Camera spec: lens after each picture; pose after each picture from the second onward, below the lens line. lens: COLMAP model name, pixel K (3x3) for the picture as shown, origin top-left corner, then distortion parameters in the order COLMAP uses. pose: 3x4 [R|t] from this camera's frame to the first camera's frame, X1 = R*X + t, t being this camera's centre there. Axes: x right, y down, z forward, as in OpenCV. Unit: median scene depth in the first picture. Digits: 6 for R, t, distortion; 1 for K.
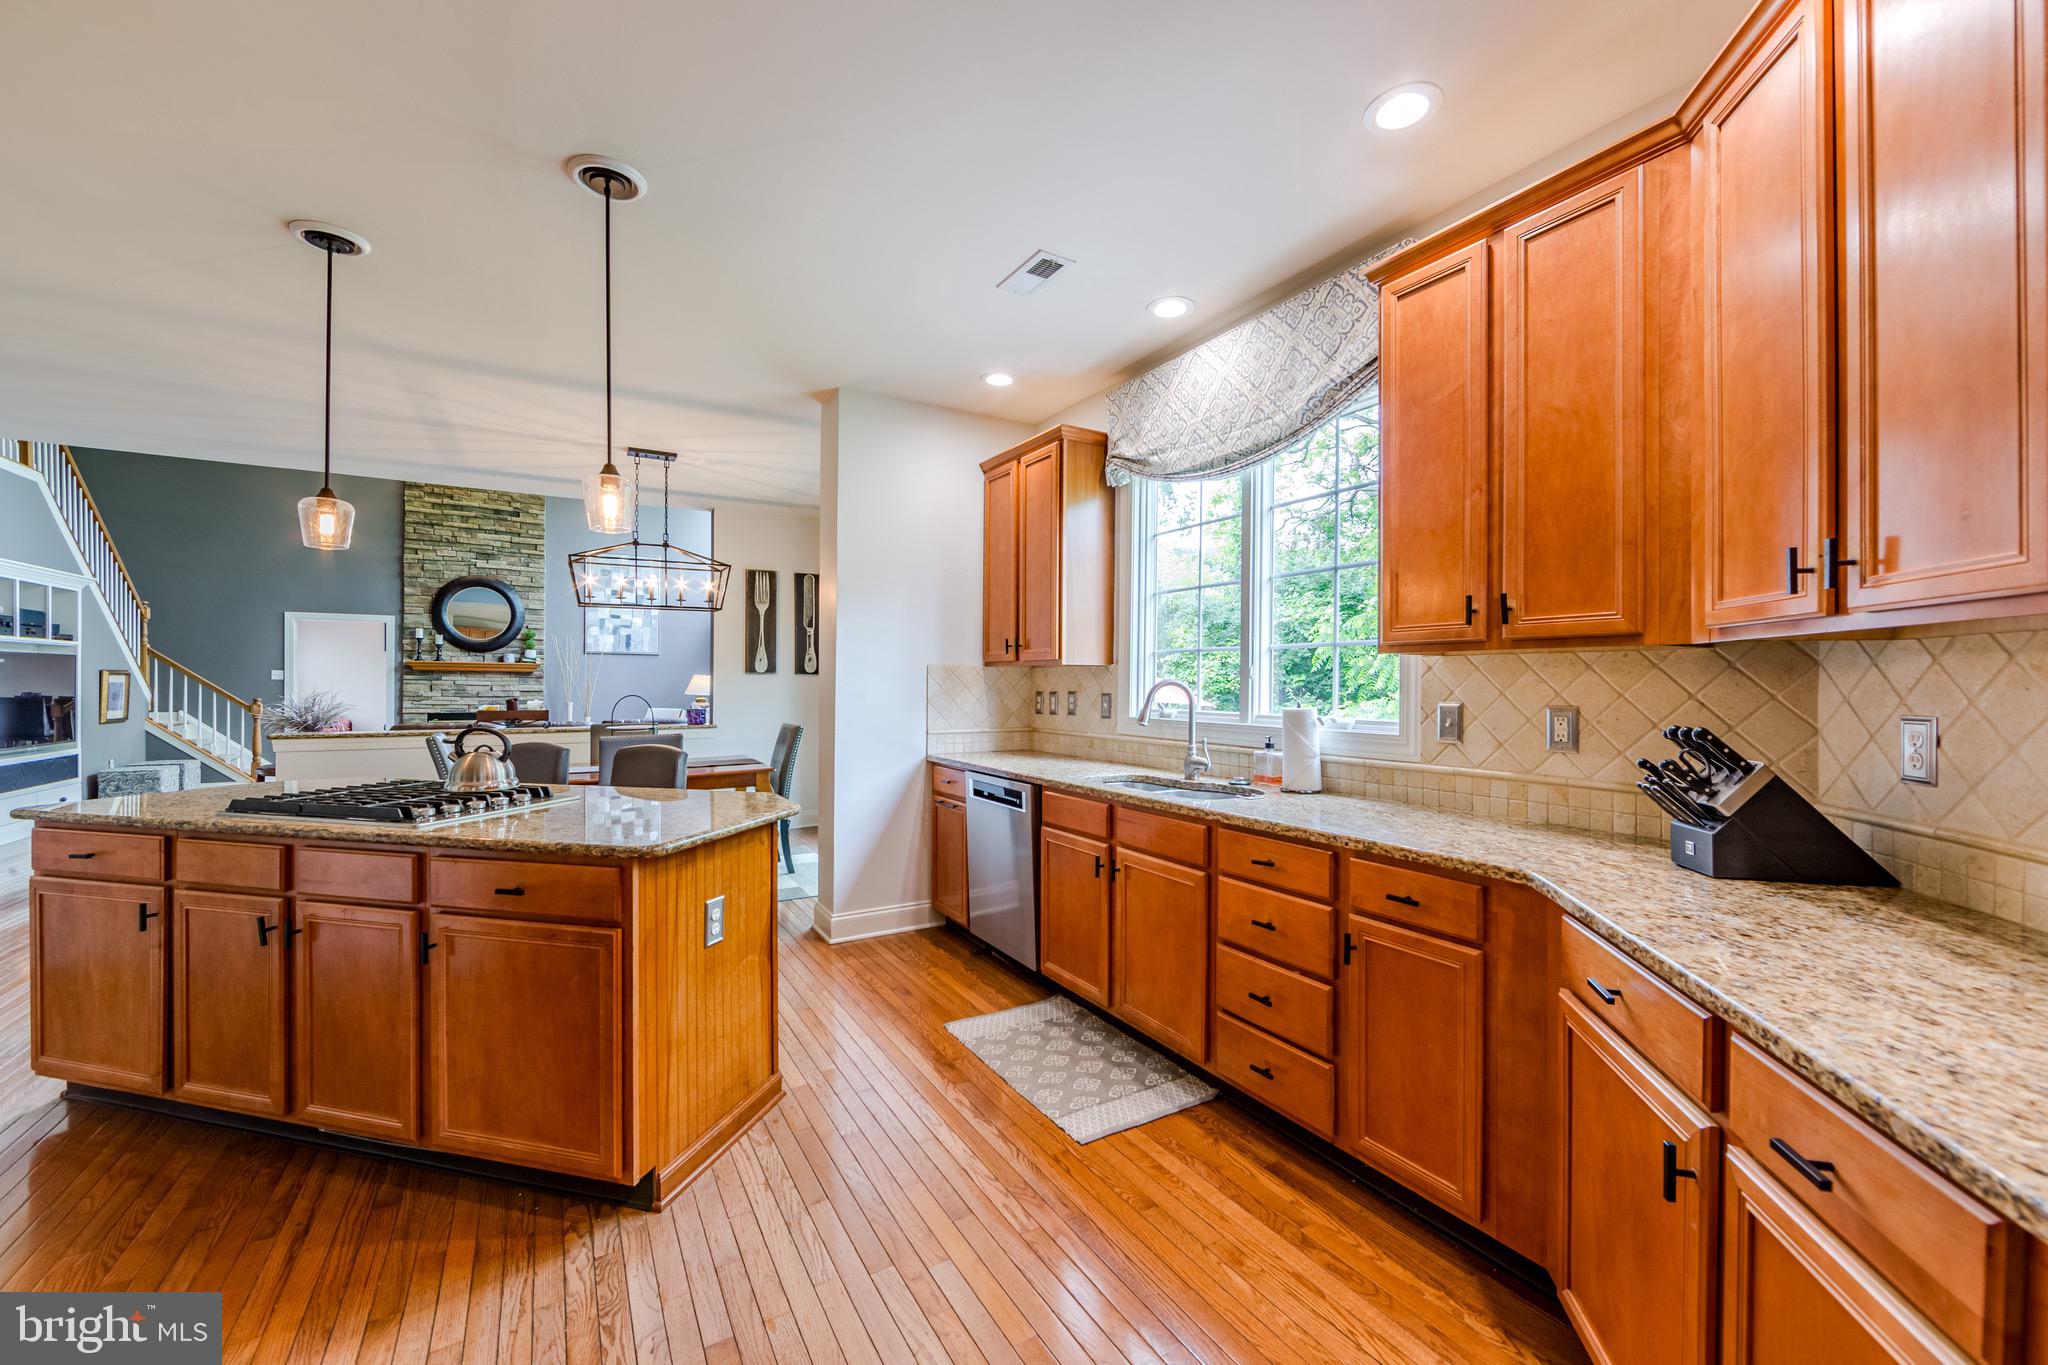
lens RADIAL K [[801.0, 0, 1027.2], [0, 801.0, 681.8], [0, 0, 1]] dist [-0.000683, -0.000184]
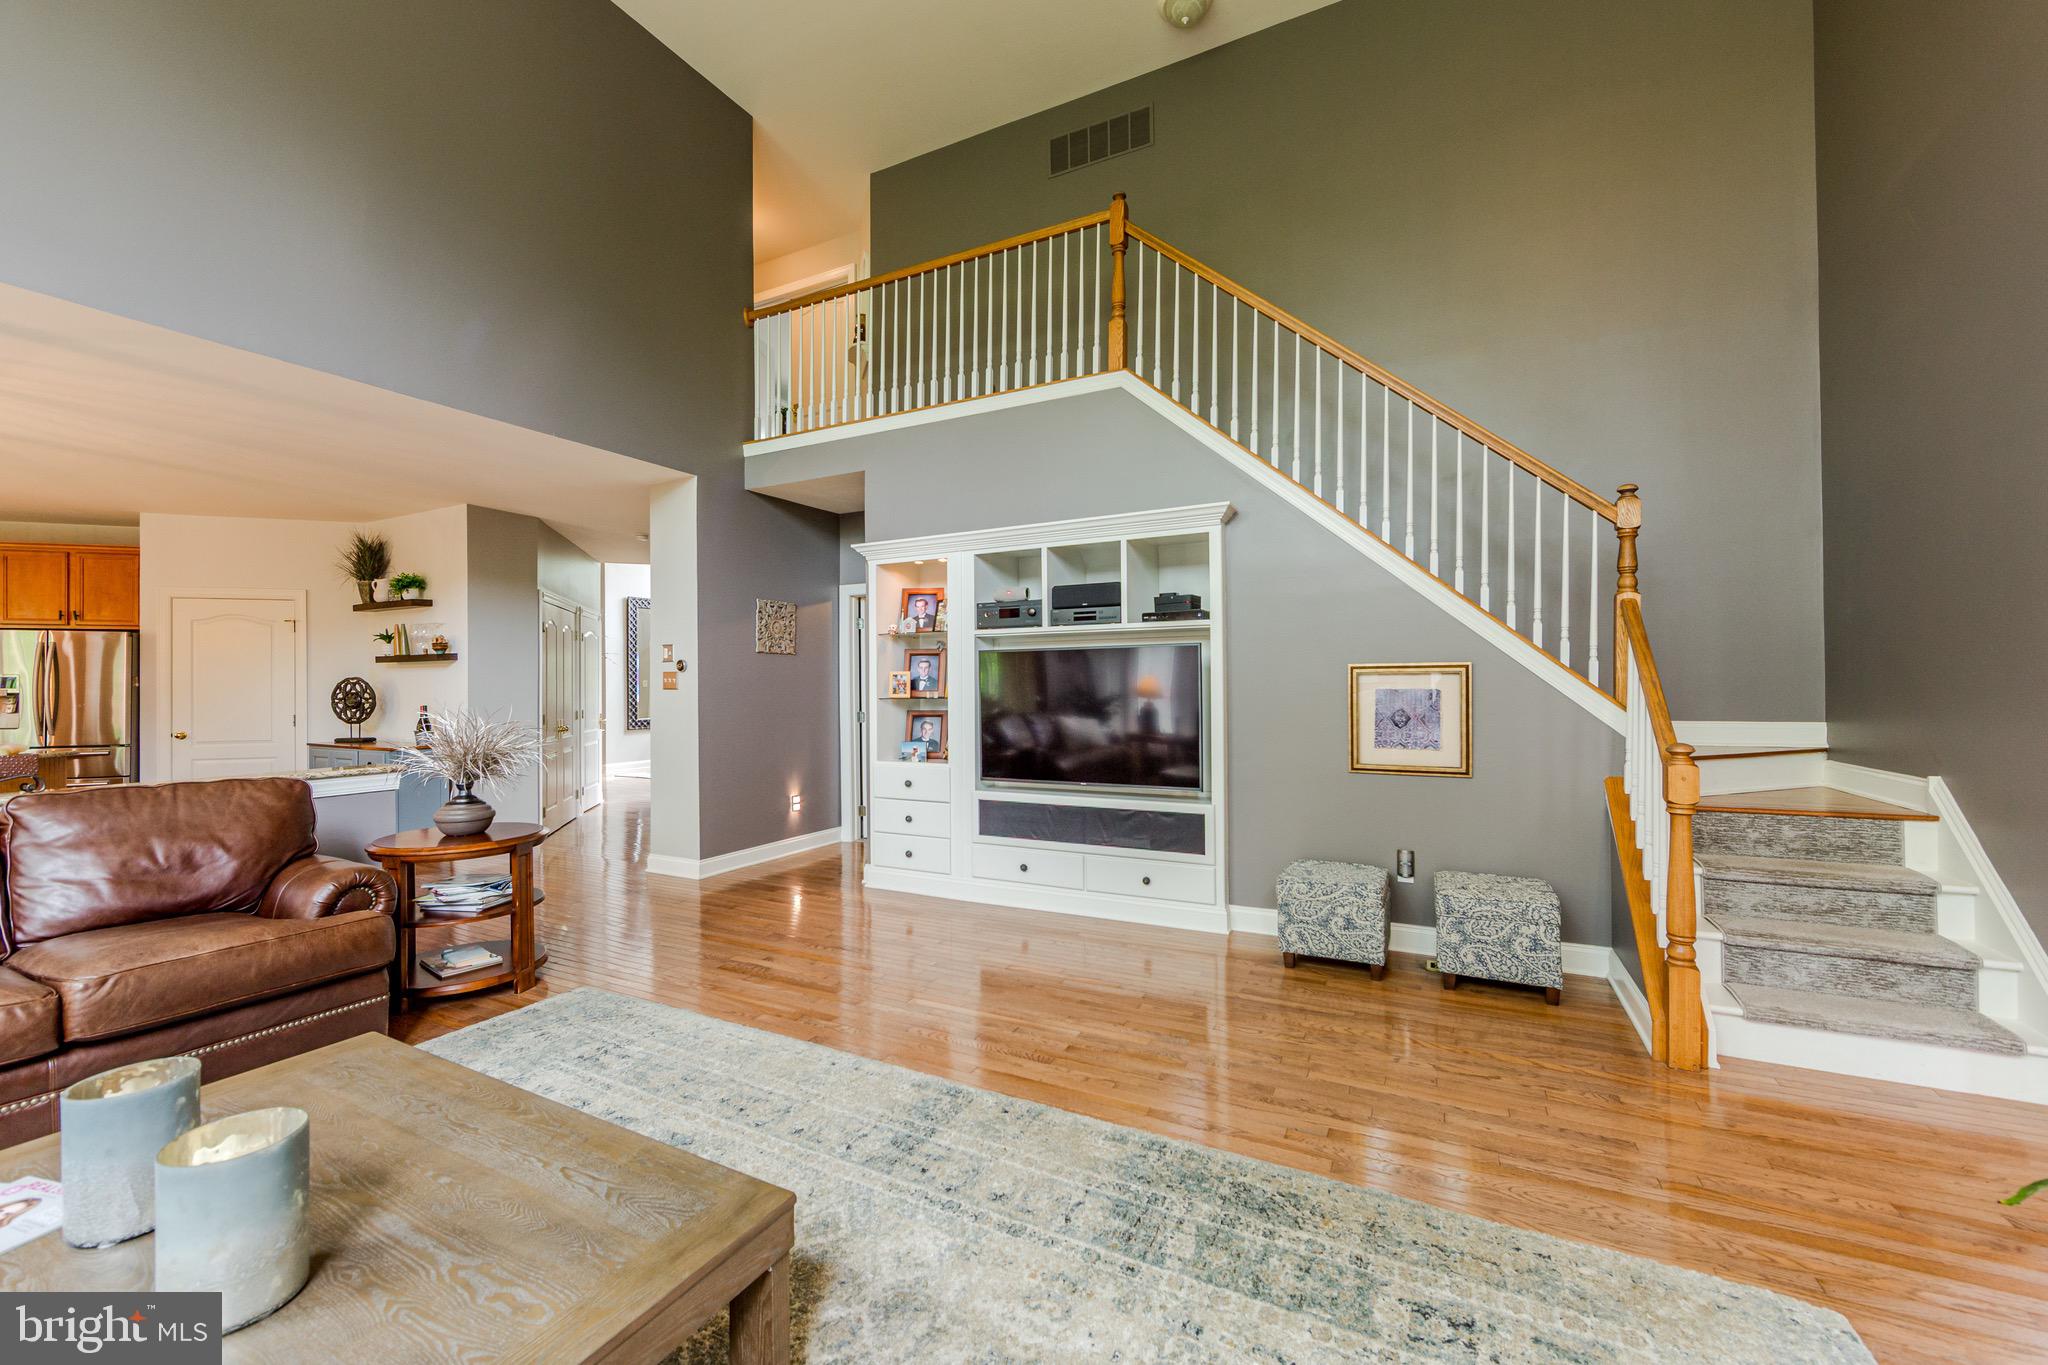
lens RADIAL K [[801.0, 0, 1027.2], [0, 801.0, 681.8], [0, 0, 1]] dist [-0.000683, -0.000184]
pose [[-0.843635, -0.001795, -0.536914, -0.513572], [0.003014, 0.999963, -0.008080, -0.001566], [0.536908, -0.008435, -0.843599, 0.957512]]
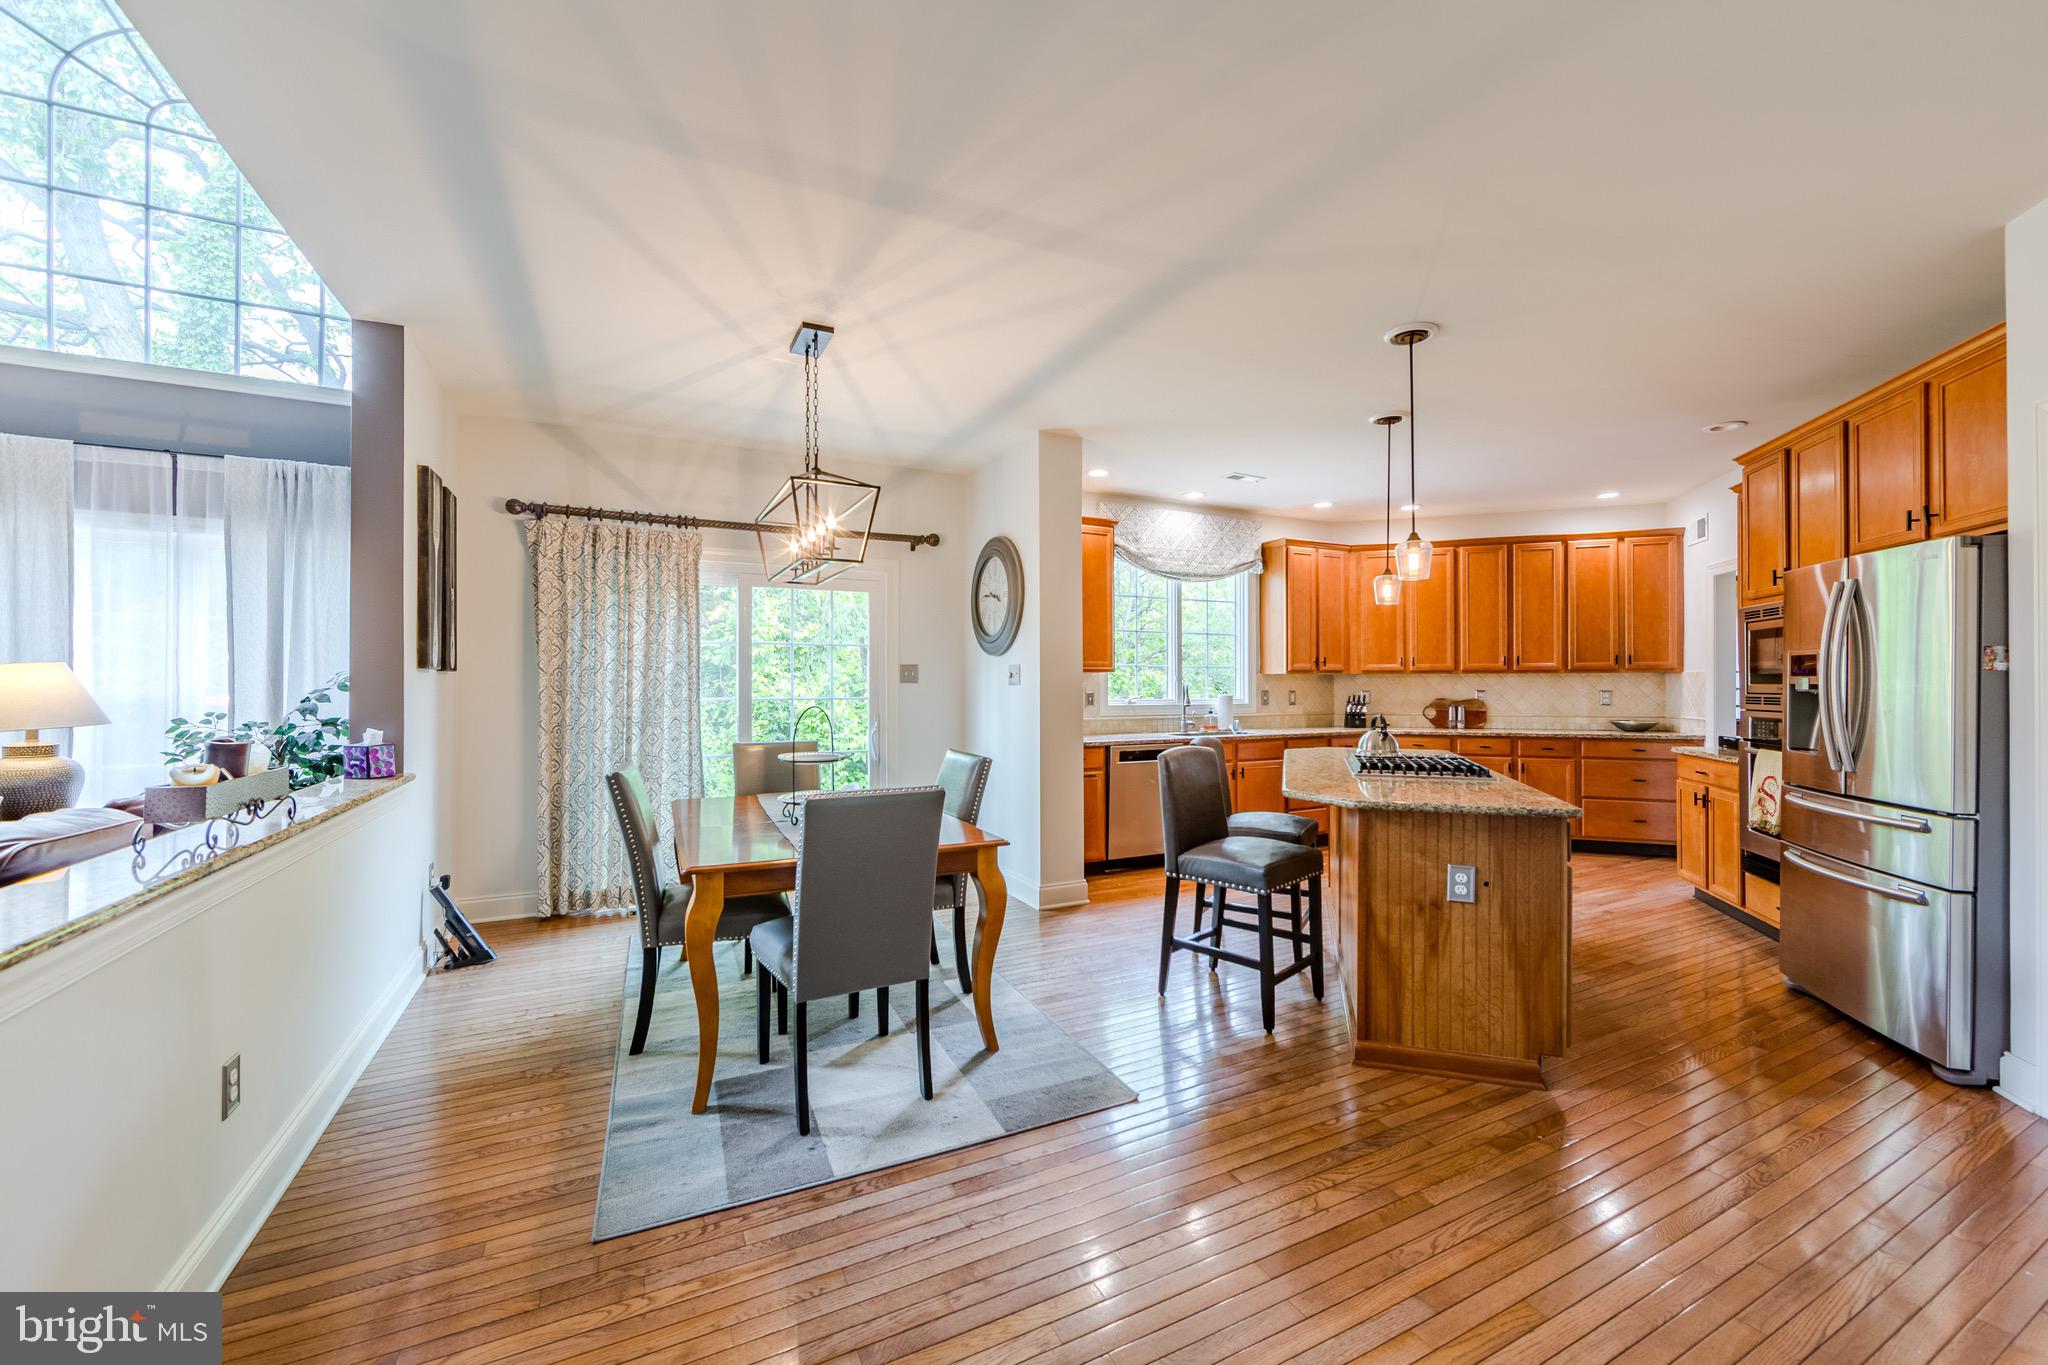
lens RADIAL K [[801.0, 0, 1027.2], [0, 801.0, 681.8], [0, 0, 1]] dist [-0.000683, -0.000184]
pose [[0.066841, -0.001229, 0.997763, -0.526470], [0.000141, 0.999999, 0.001223, -0.001961], [-0.997764, 0.000059, 0.066841, 0.369034]]
